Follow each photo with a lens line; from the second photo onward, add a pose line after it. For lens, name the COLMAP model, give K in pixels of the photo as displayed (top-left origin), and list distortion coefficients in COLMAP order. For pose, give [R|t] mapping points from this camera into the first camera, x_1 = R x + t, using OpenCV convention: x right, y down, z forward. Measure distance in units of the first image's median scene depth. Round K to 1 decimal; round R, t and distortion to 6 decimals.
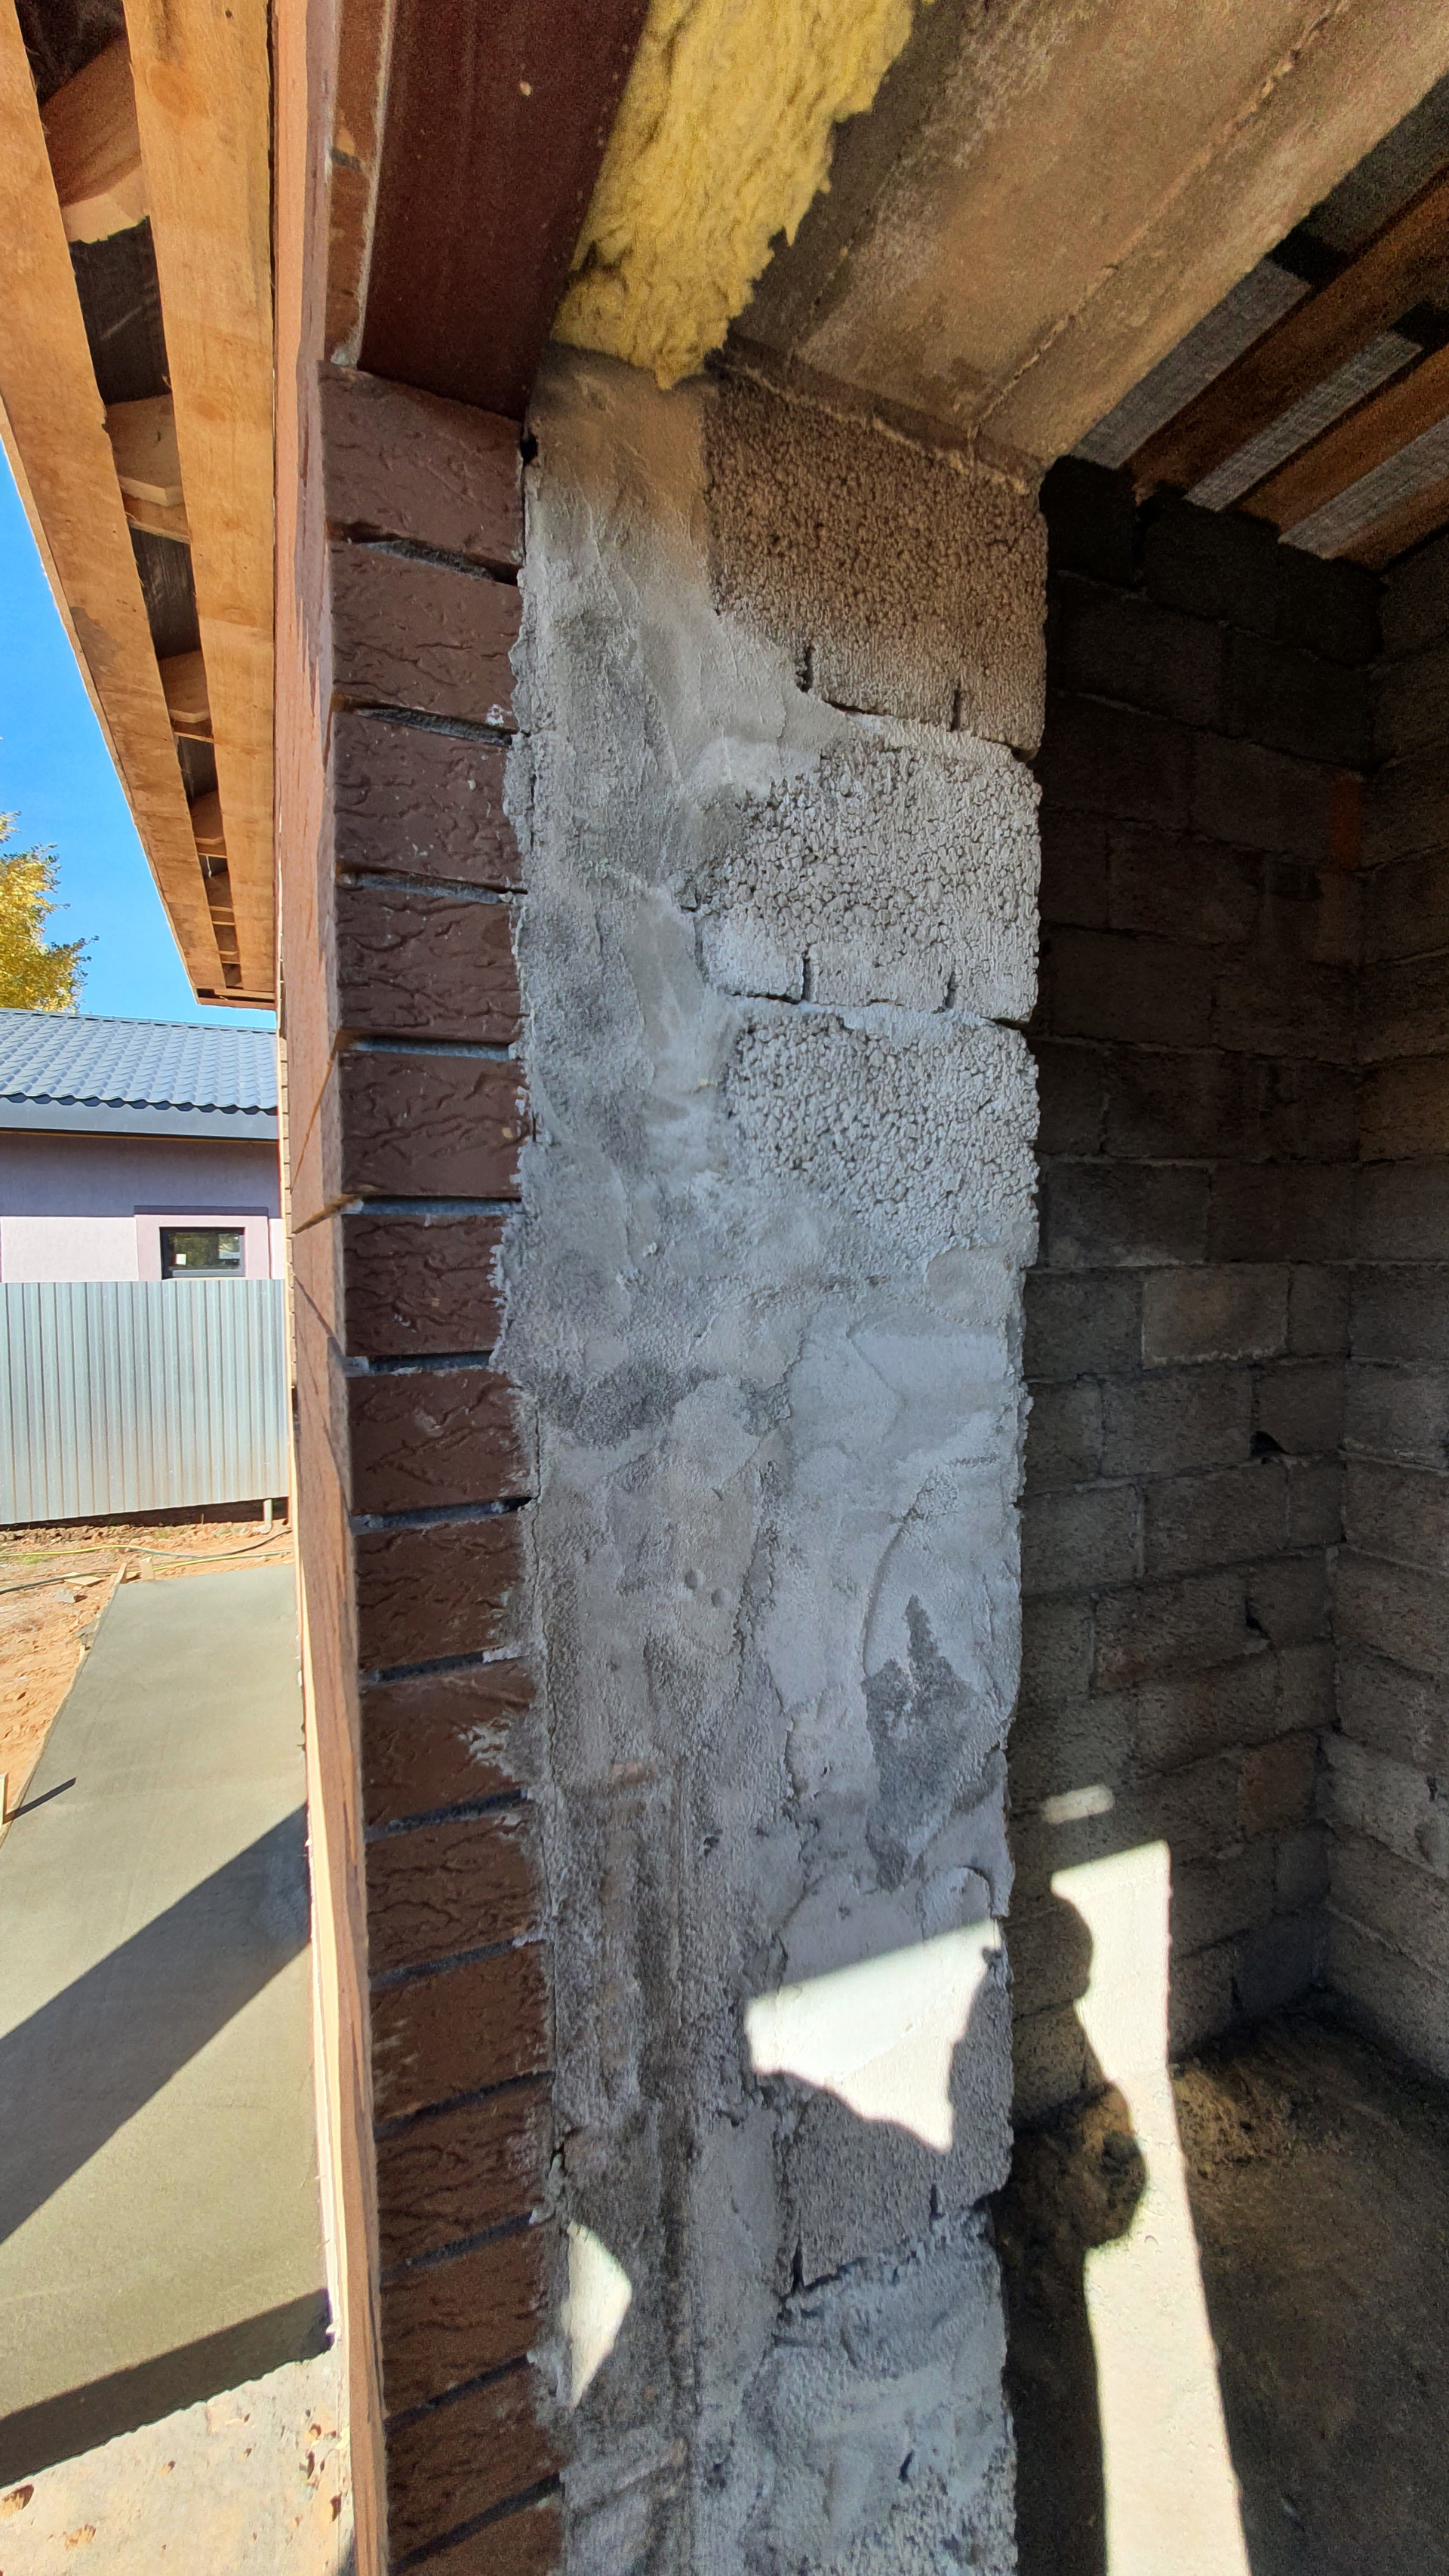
lens RADIAL K [[1009.3, 0, 723.0], [0, 1009.3, 1289.9], [0, 0, 1]] dist [0.001240, 0.001531]
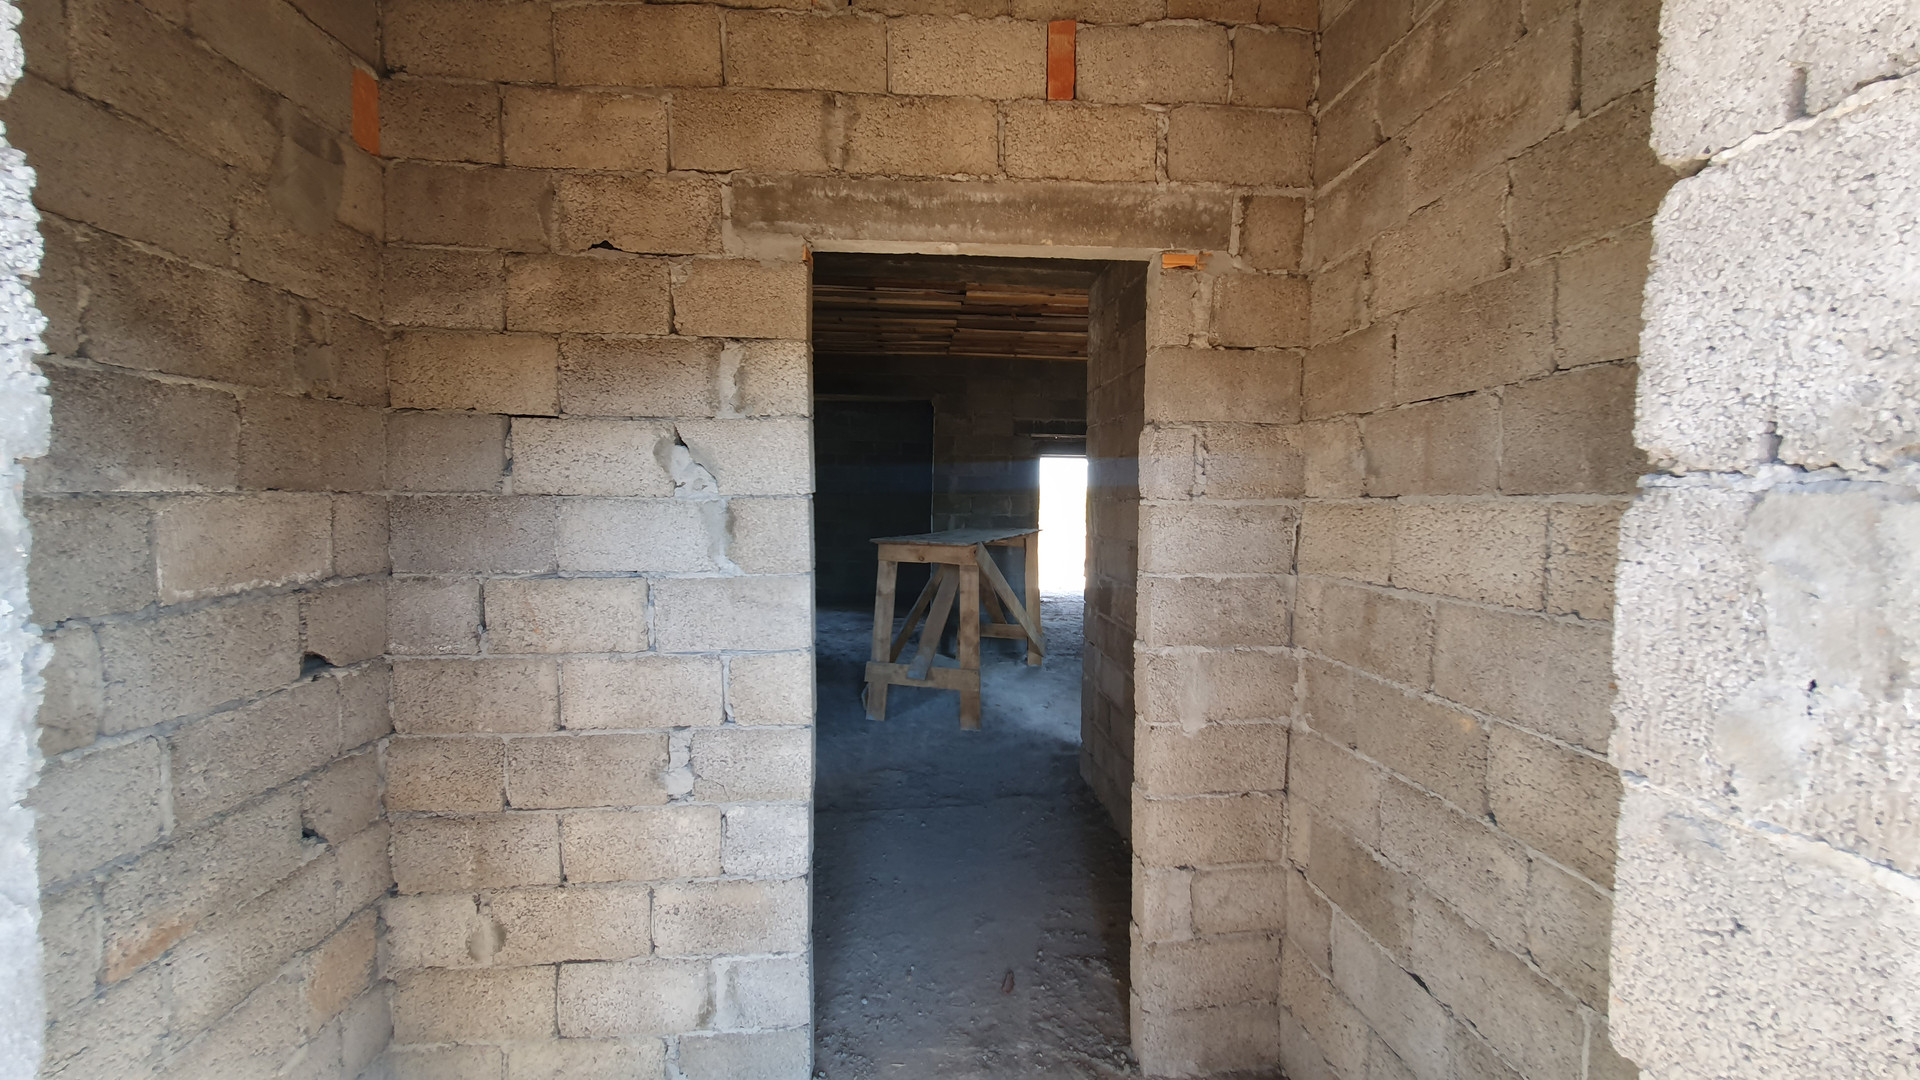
lens RADIAL K [[752.3, 0, 953.8], [0, 752.3, 539.2], [0, 0, 1]] dist [0.001240, 0.001531]
pose [[0.318567, -0.036994, 0.947178, 0.004196], [0.024324, 0.999228, 0.030846, 0.014878], [-0.947588, 0.013213, 0.319221, 0.107062]]
